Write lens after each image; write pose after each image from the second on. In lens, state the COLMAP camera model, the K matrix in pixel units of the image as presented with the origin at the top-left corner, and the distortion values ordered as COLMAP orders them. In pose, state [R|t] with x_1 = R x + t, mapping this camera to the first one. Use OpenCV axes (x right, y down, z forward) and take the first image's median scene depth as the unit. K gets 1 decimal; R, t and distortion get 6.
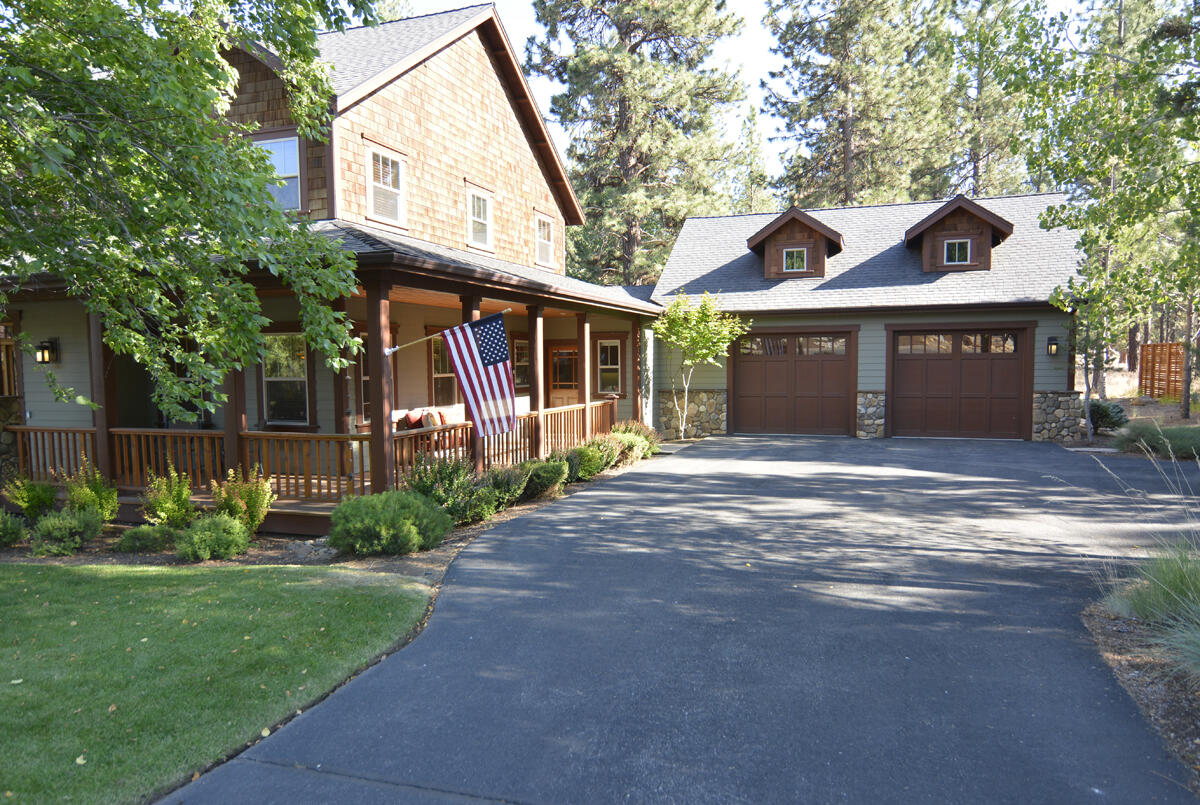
lens RADIAL K [[748.6, 0, 600.0], [0, 748.6, 402.5], [0, 0, 1]] dist [0.012977, -0.020589]
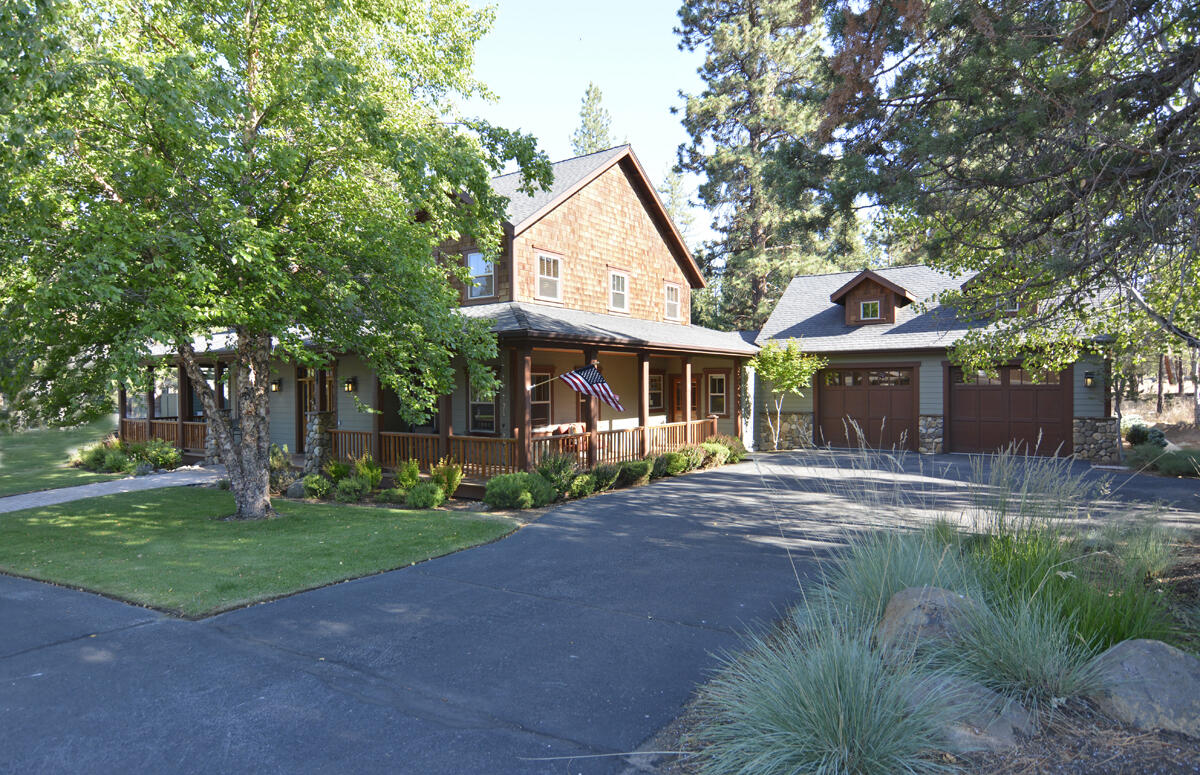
lens RADIAL K [[629.3, 0, 618.0], [0, 629.3, 378.2], [0, 0, 1]] dist [-0.001452, 0.000019]
pose [[0.970455, -0.000345, -0.241282, 0.119695], [-0.015299, 0.997899, -0.062959, -0.003112], [0.240796, 0.064790, 0.968411, -0.143429]]
